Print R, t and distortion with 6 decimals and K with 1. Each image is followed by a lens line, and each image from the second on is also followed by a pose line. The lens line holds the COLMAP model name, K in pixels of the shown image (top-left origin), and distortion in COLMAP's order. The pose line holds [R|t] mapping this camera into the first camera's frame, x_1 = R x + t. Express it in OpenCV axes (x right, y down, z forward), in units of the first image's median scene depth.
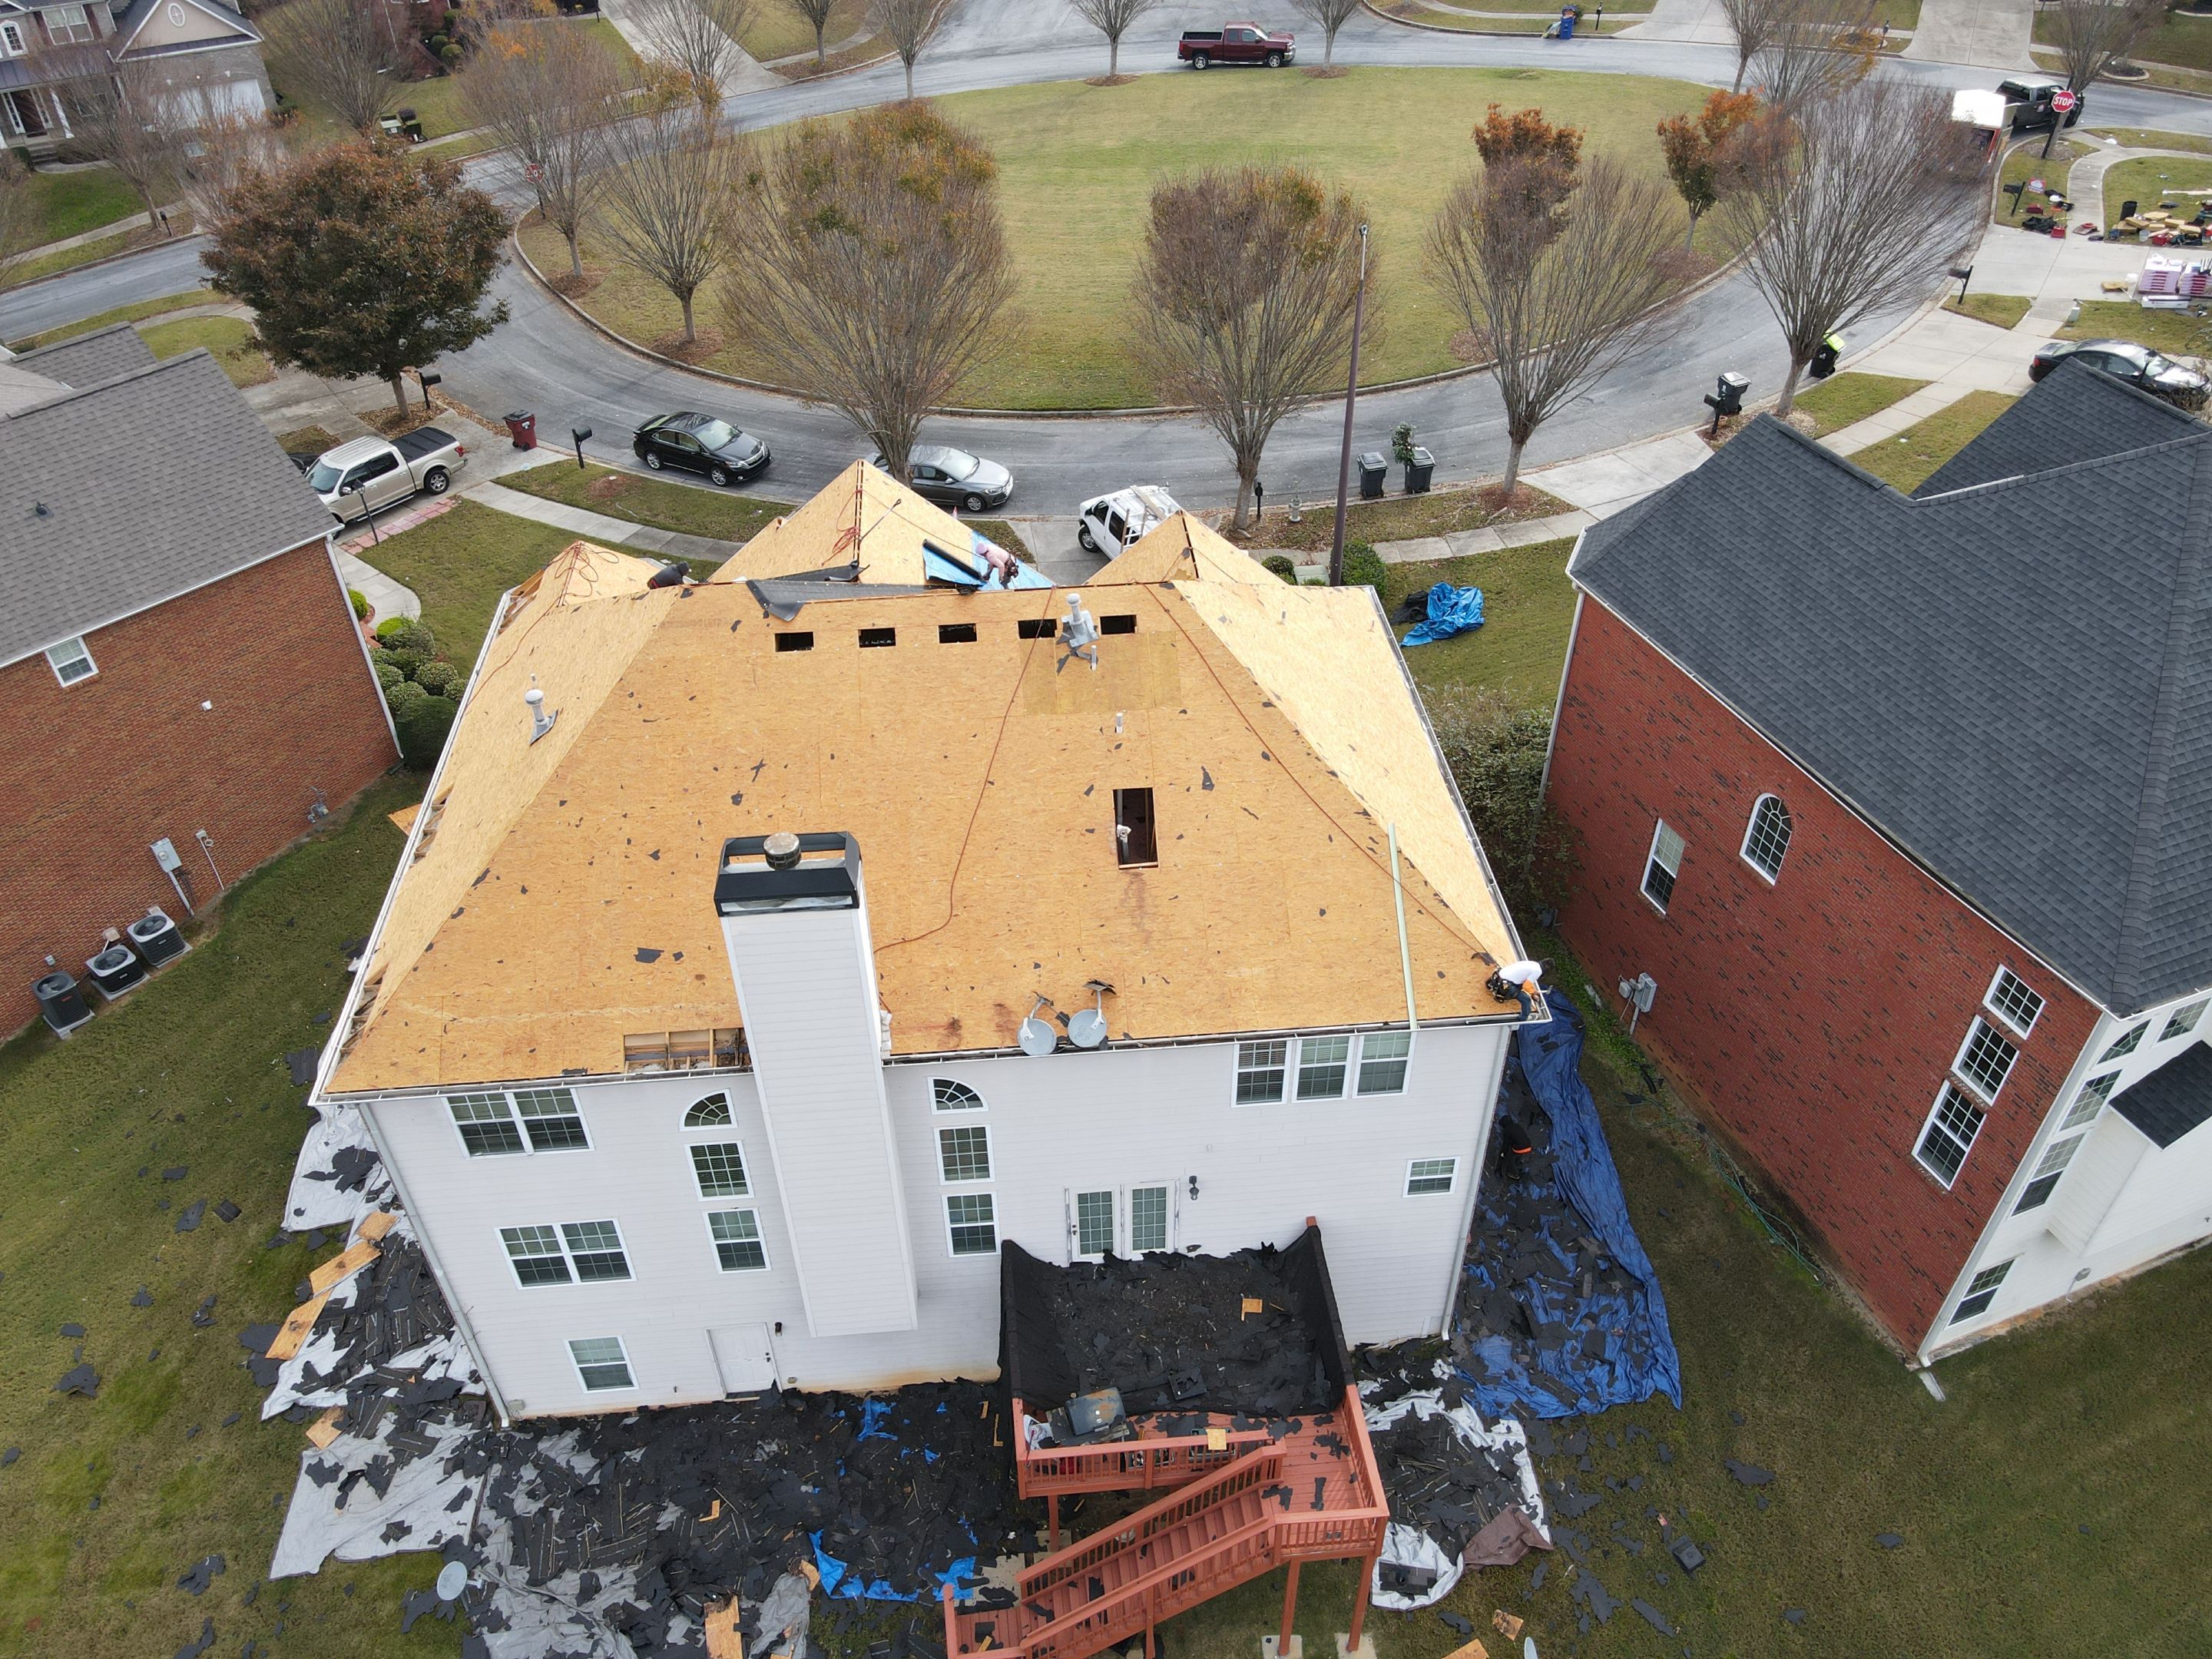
lens RADIAL K [[1628.1, 0, 1101.5], [0, 1628.1, 839.2], [0, 0, 1]] dist [0.010127, 0.025743]
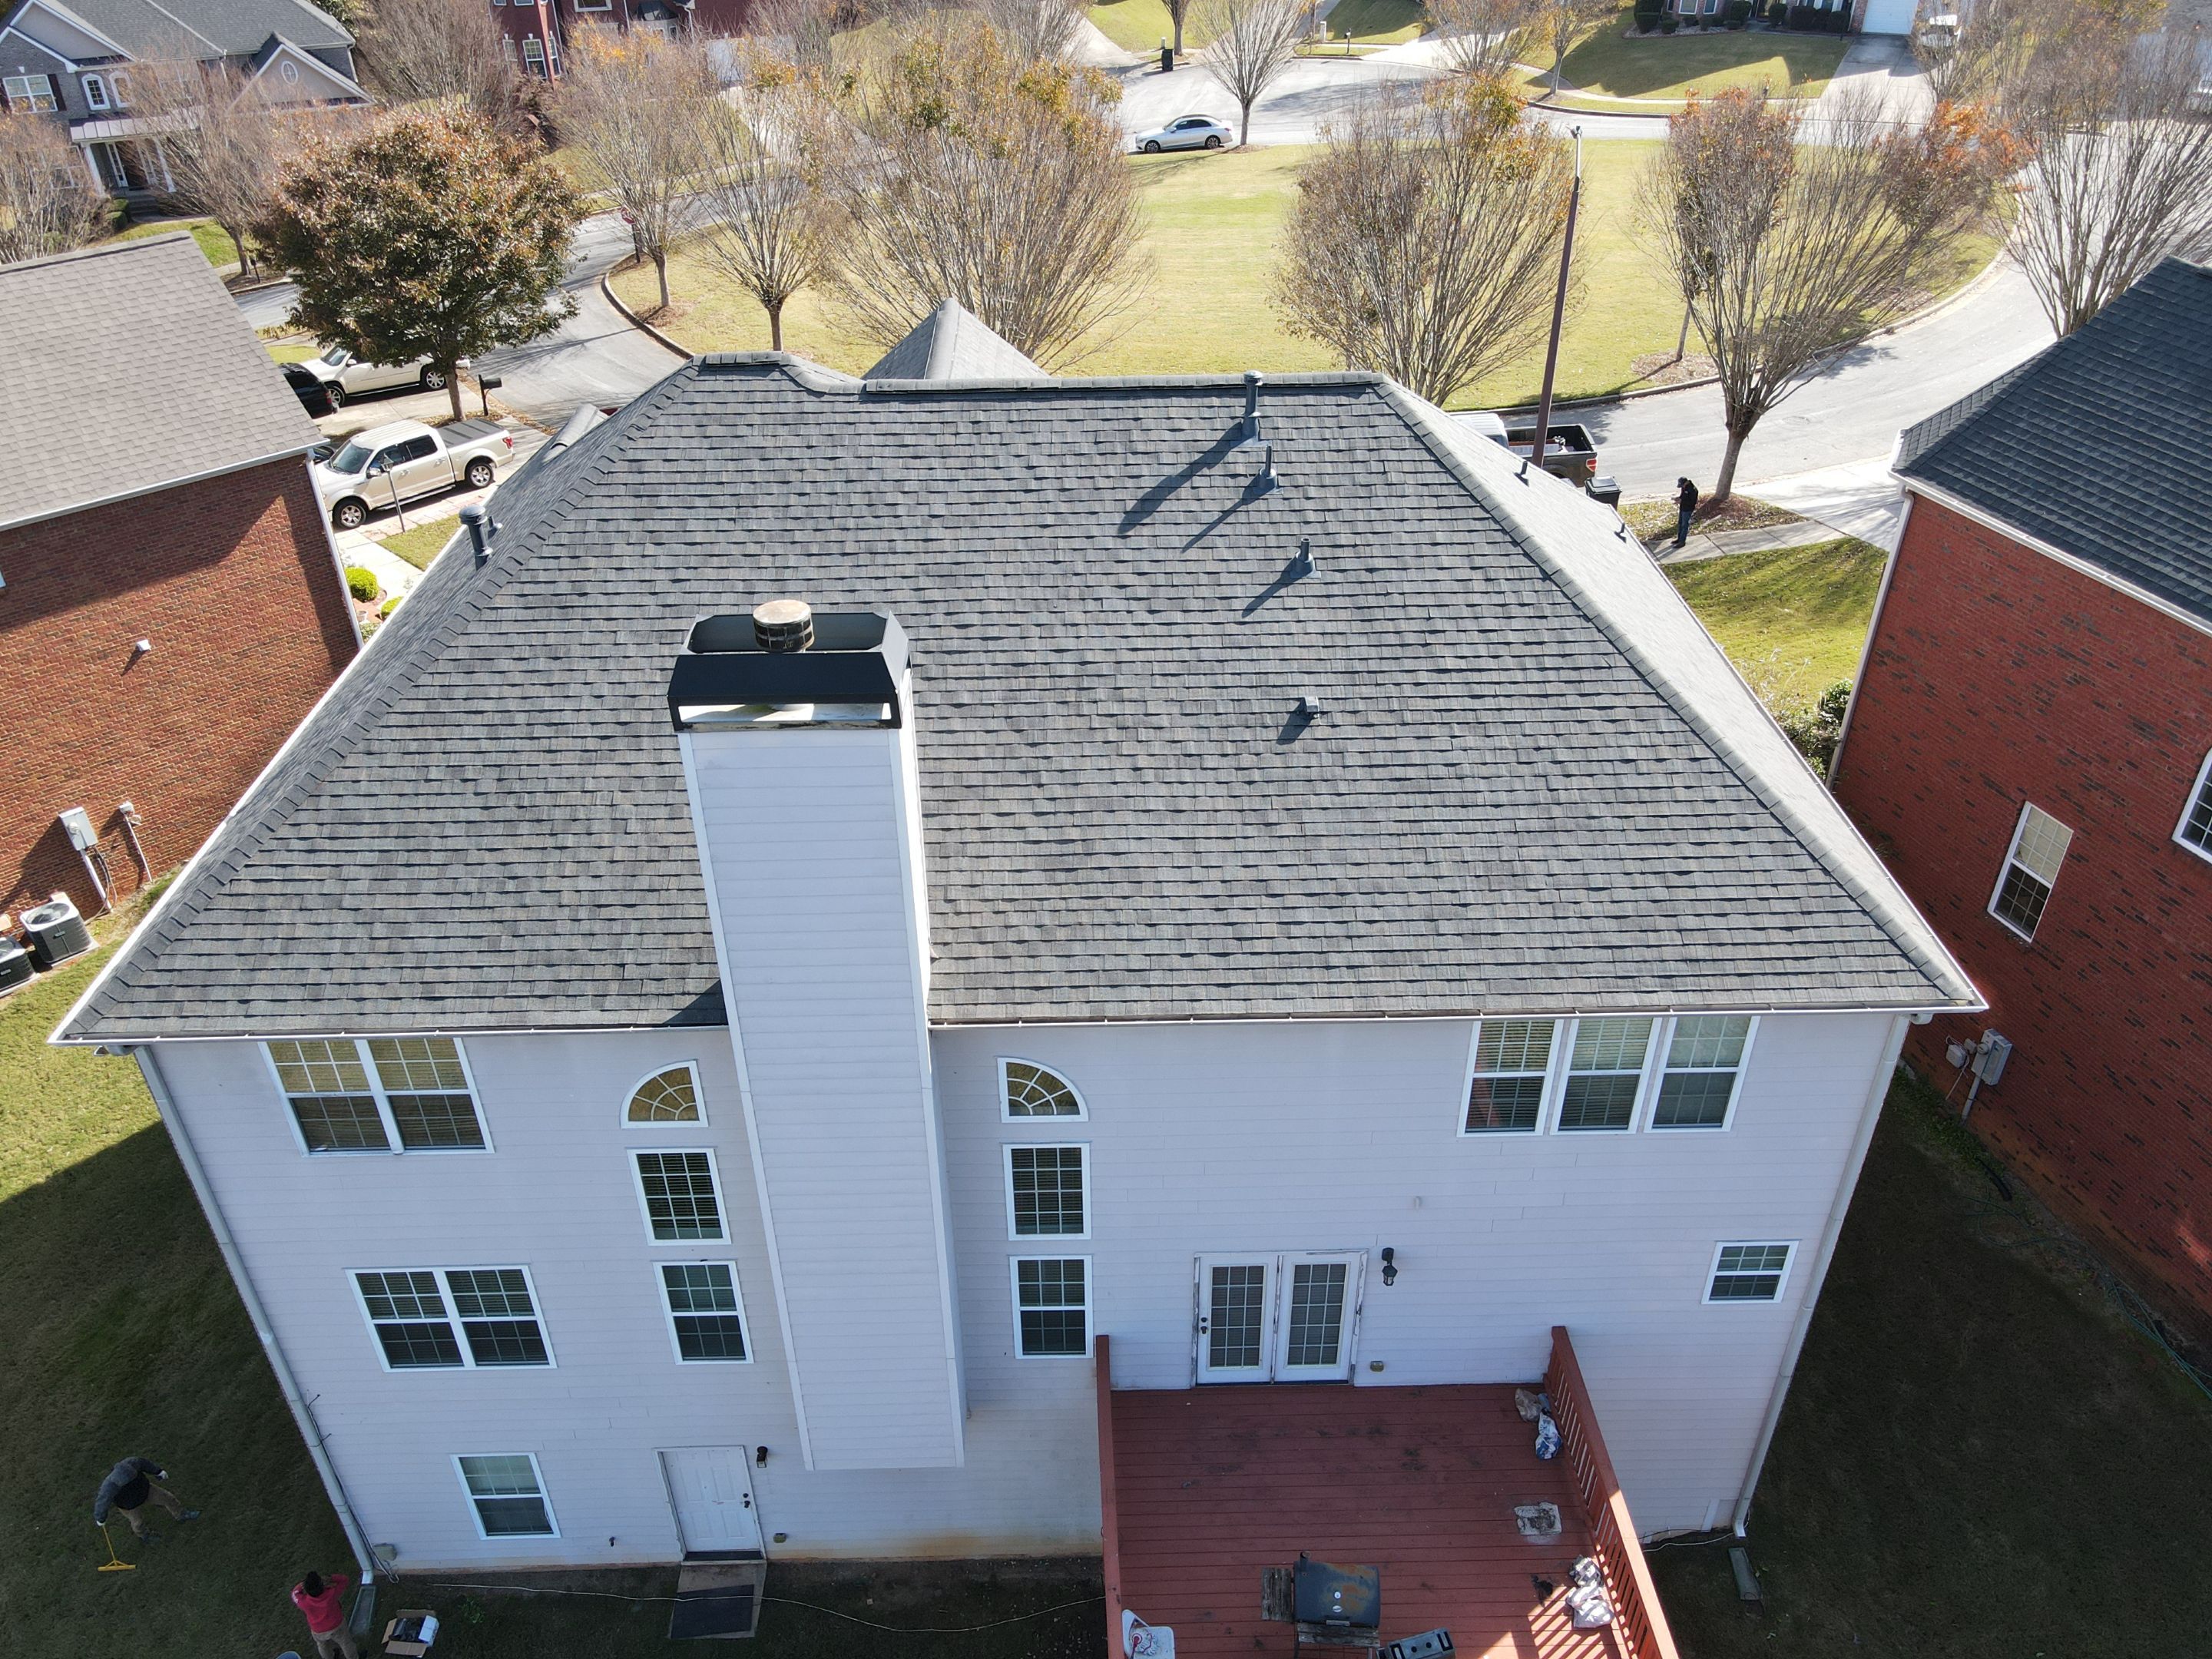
lens RADIAL K [[1622.4, 0, 1102.4], [0, 1622.4, 838.9], [0, 0, 1]] dist [0.021282, 0.002192]
pose [[0.997913, 0.037371, -0.052653, -0.026492], [-0.042888, 0.993238, -0.107885, 0.099553], [0.048266, 0.109918, 0.992768, 0.270733]]
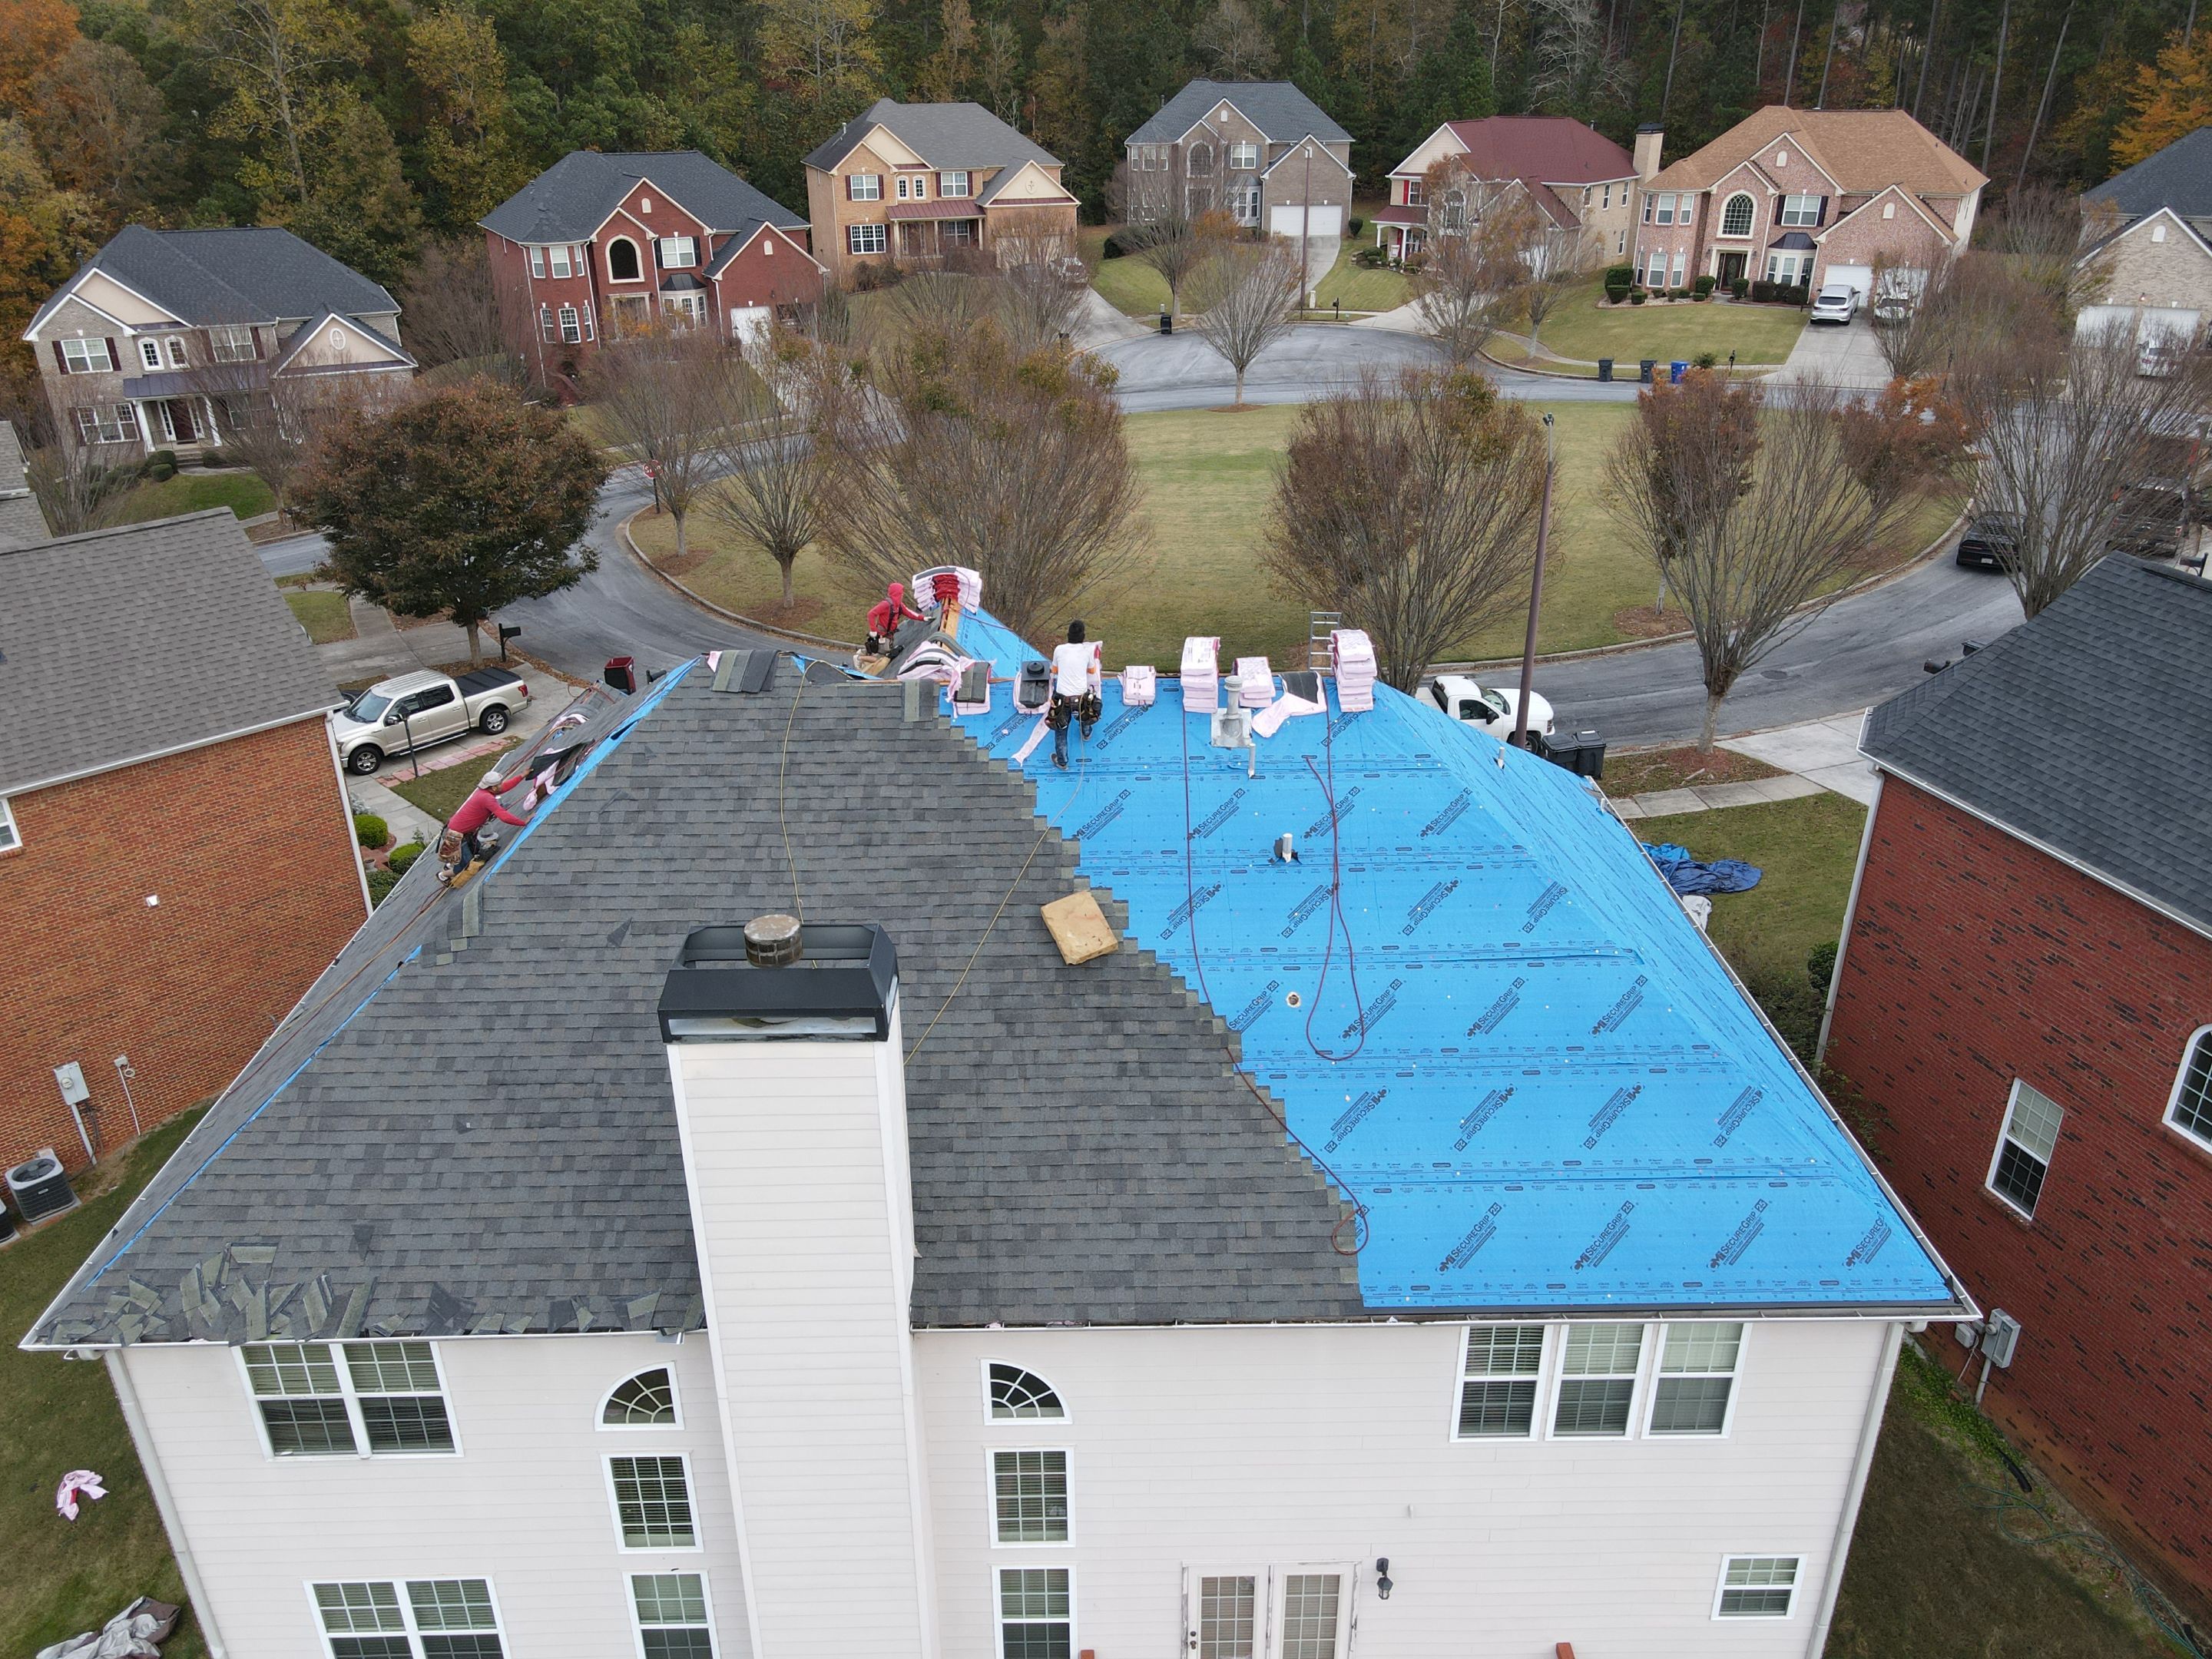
lens RADIAL K [[1622.4, 0, 1102.4], [0, 1622.4, 838.9], [0, 0, 1]] dist [0.021282, 0.002192]
pose [[0.997701, 0.033428, -0.058960, -0.021771], [-0.046562, 0.970186, -0.237846, 0.075983], [0.049251, 0.240044, 0.969512, 0.258476]]
